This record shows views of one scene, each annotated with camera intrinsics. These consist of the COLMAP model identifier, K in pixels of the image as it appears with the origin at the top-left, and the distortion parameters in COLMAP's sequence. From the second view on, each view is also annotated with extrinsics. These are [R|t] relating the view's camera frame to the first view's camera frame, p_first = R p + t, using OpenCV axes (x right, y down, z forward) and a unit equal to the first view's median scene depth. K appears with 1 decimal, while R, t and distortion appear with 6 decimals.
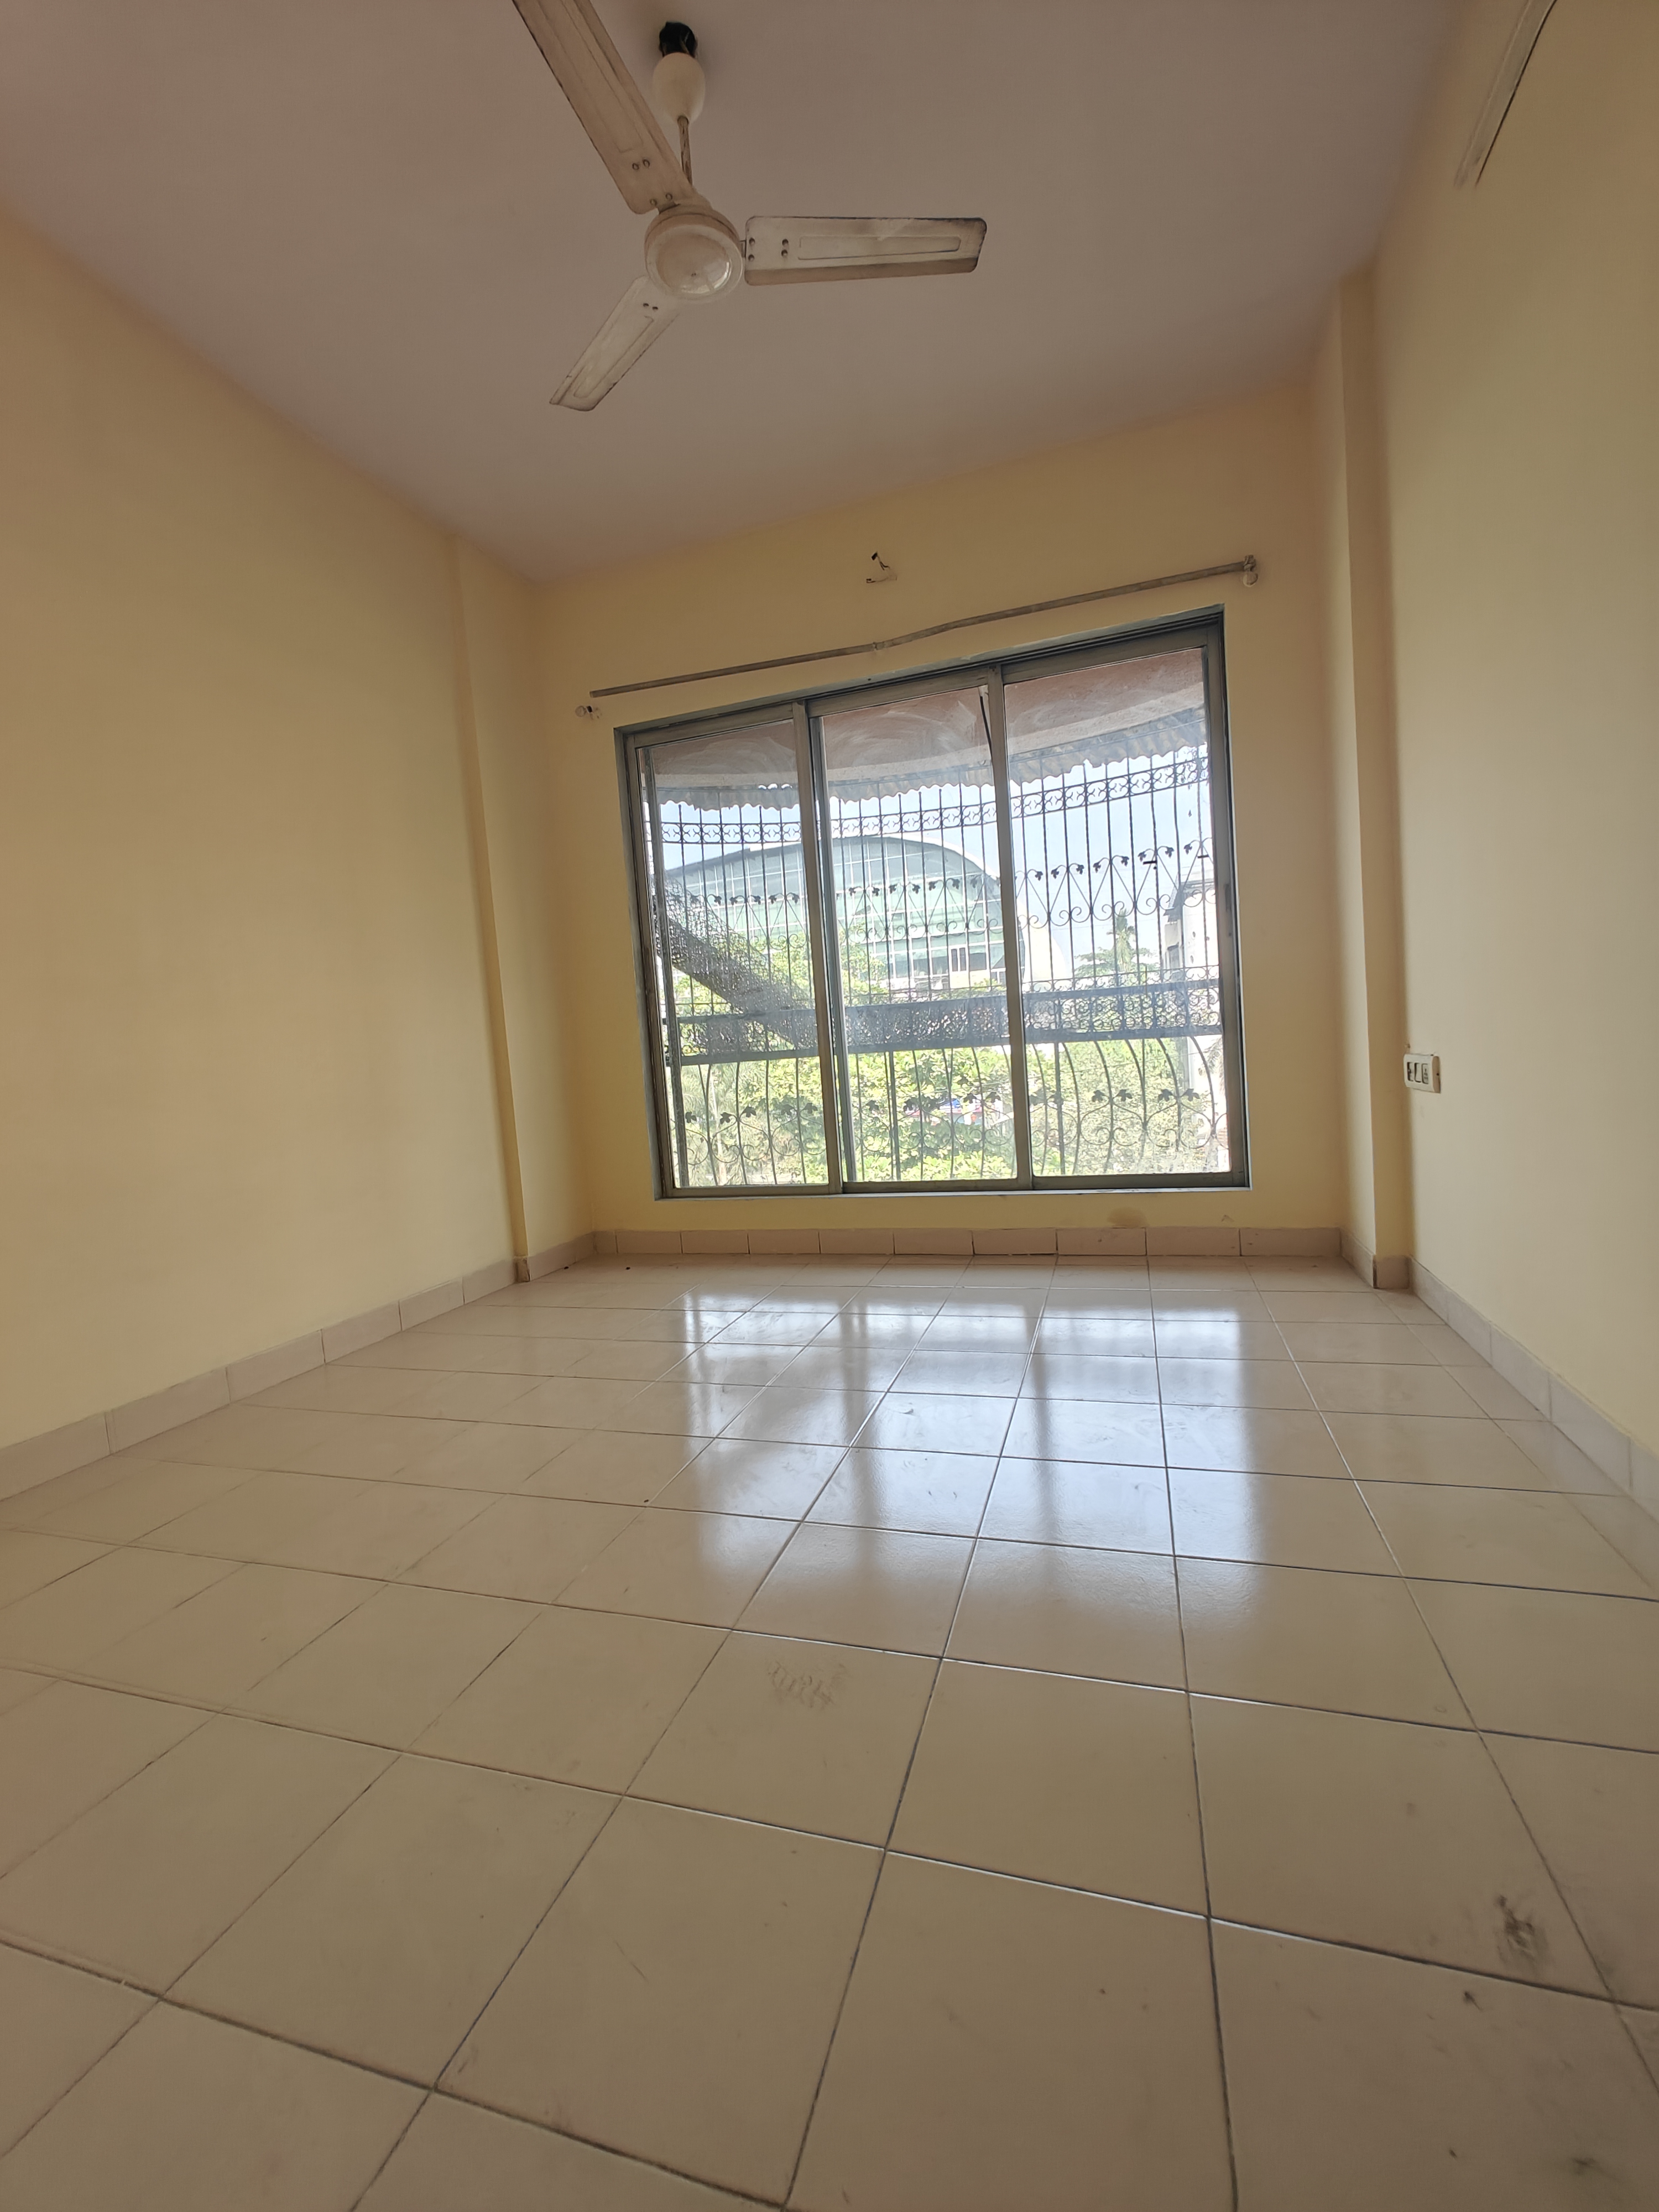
lens RADIAL K [[942.6, 0, 829.5], [0, 942.6, 1106.0], [0, 0, 1]] dist [-0.003438, 0.000056]
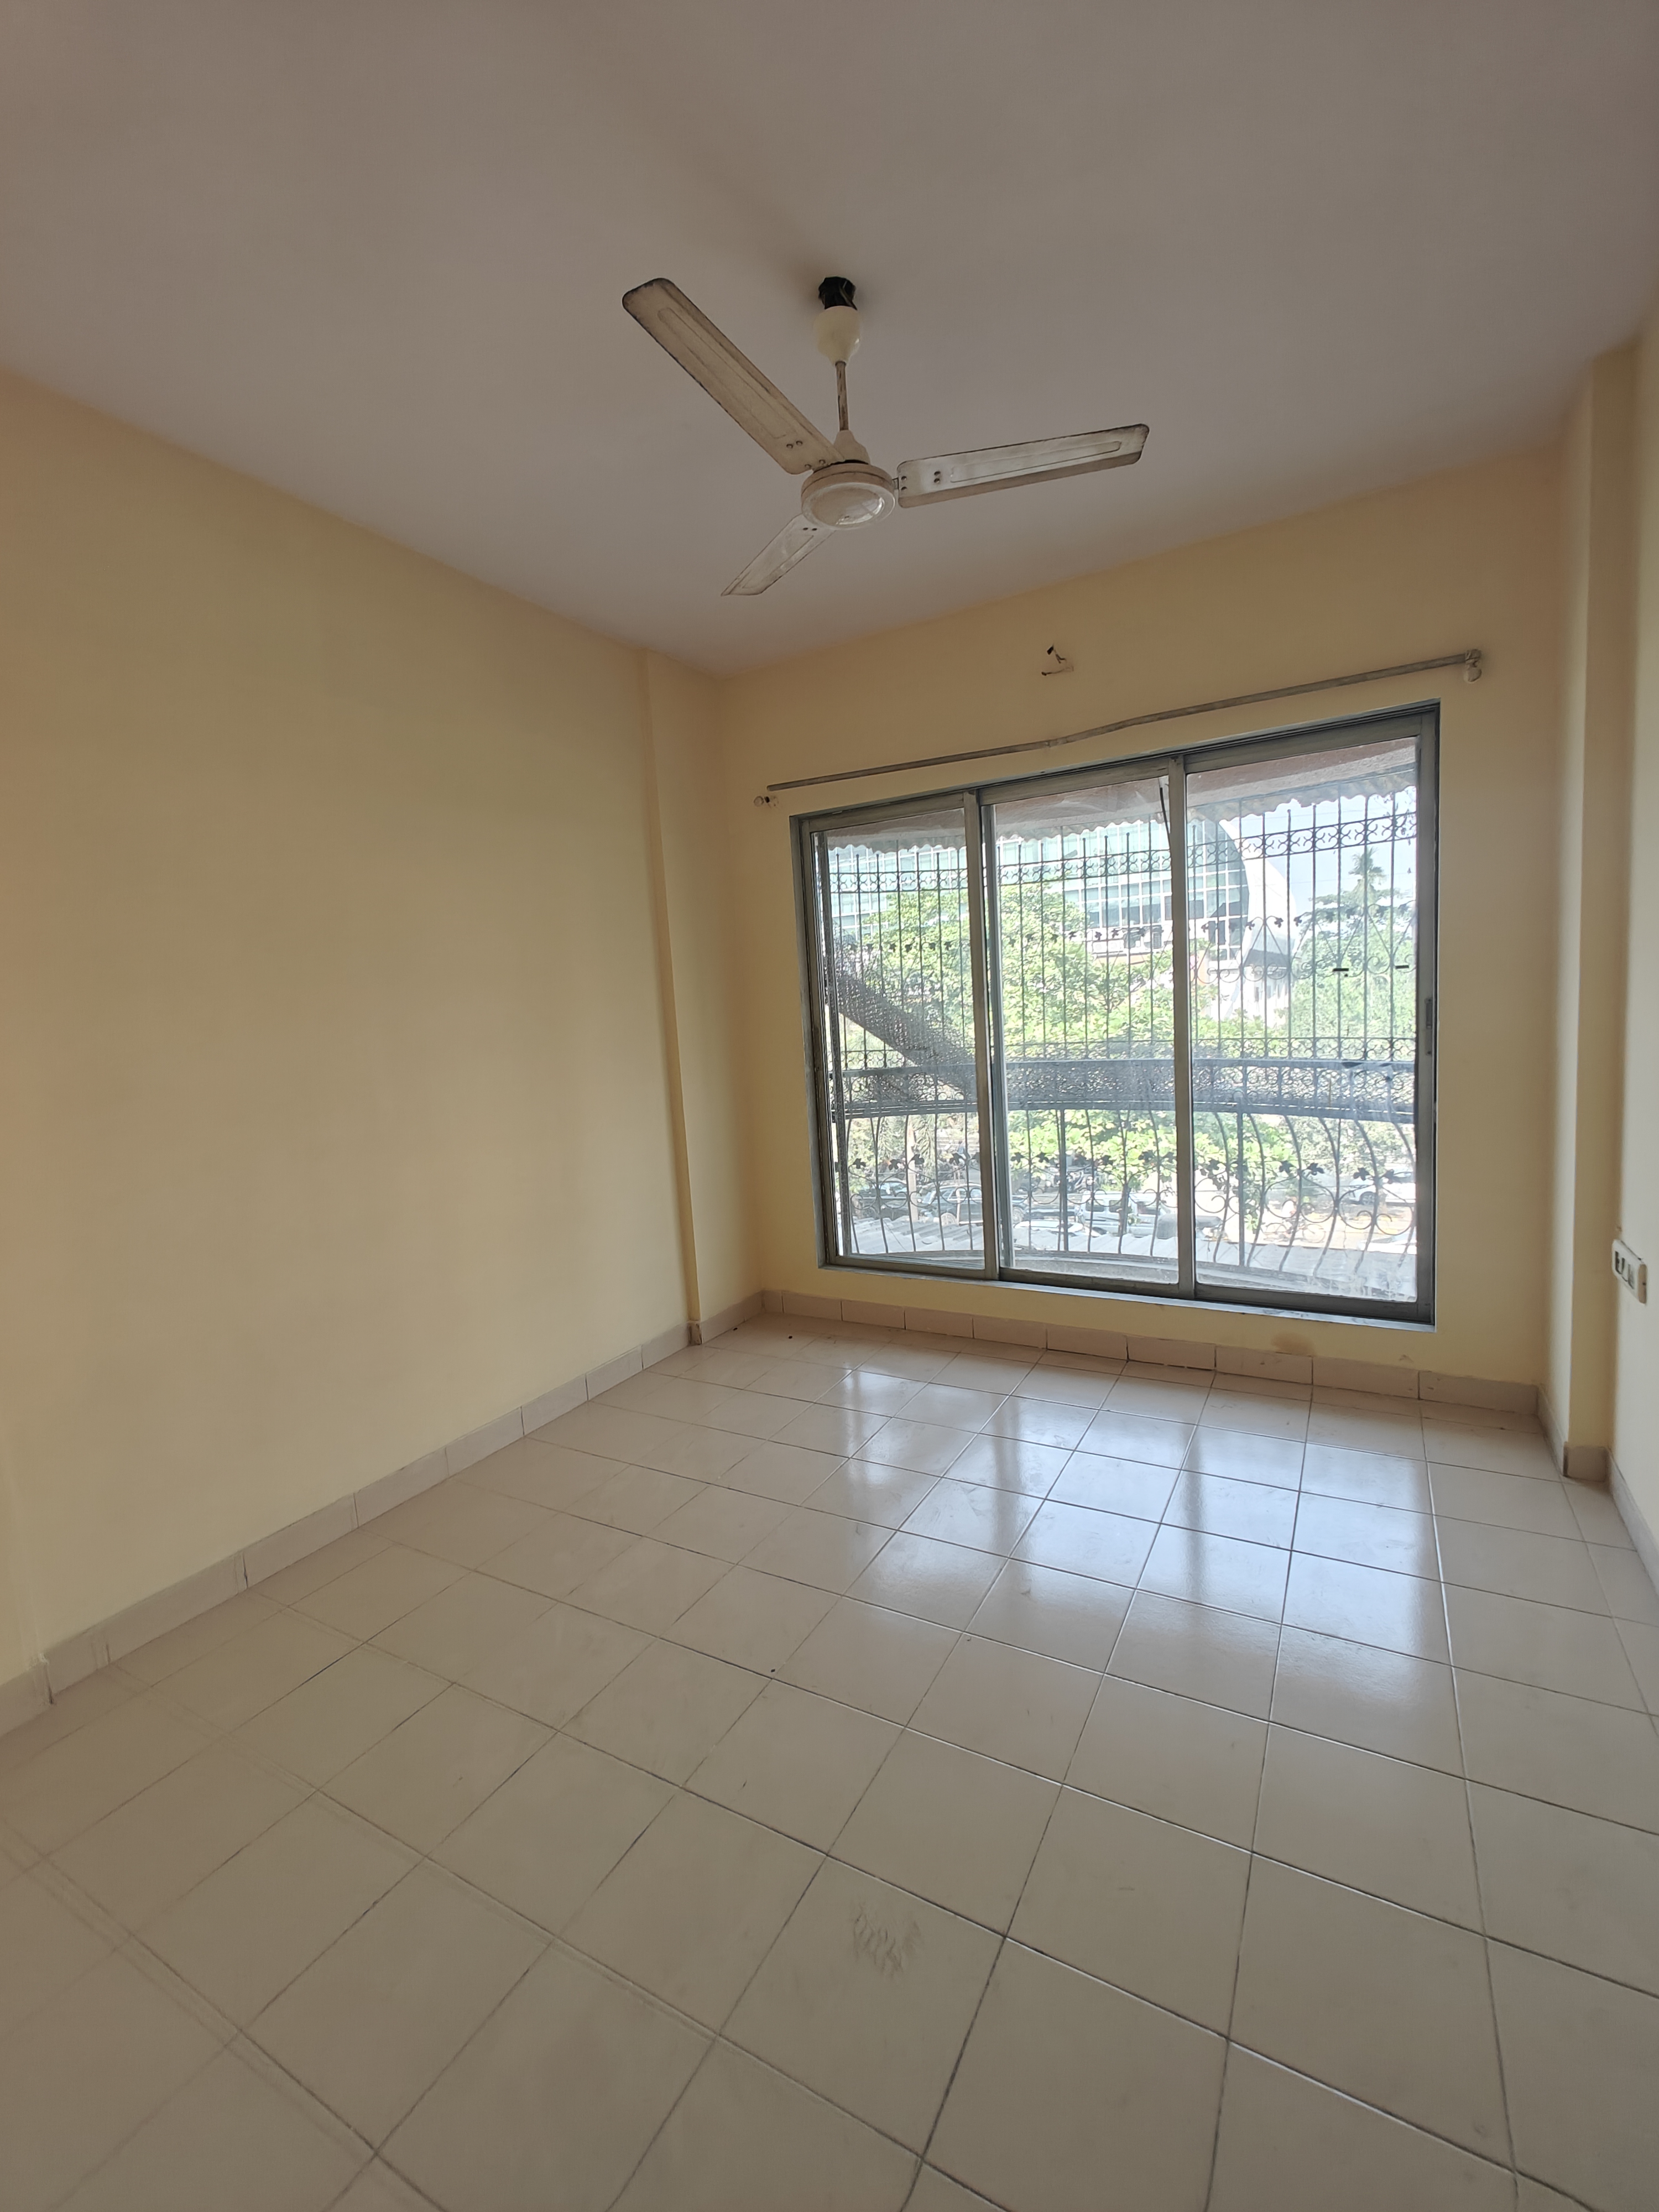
lens RADIAL K [[957.1, 0, 829.5], [0, 957.1, 1106.0], [0, 0, 1]] dist [0.001748, 0.000497]
pose [[0.979208, 0.036720, -0.199508, 0.036194], [-0.025197, 0.997881, 0.059995, -0.157402], [0.201288, -0.053720, 0.978058, -0.034366]]
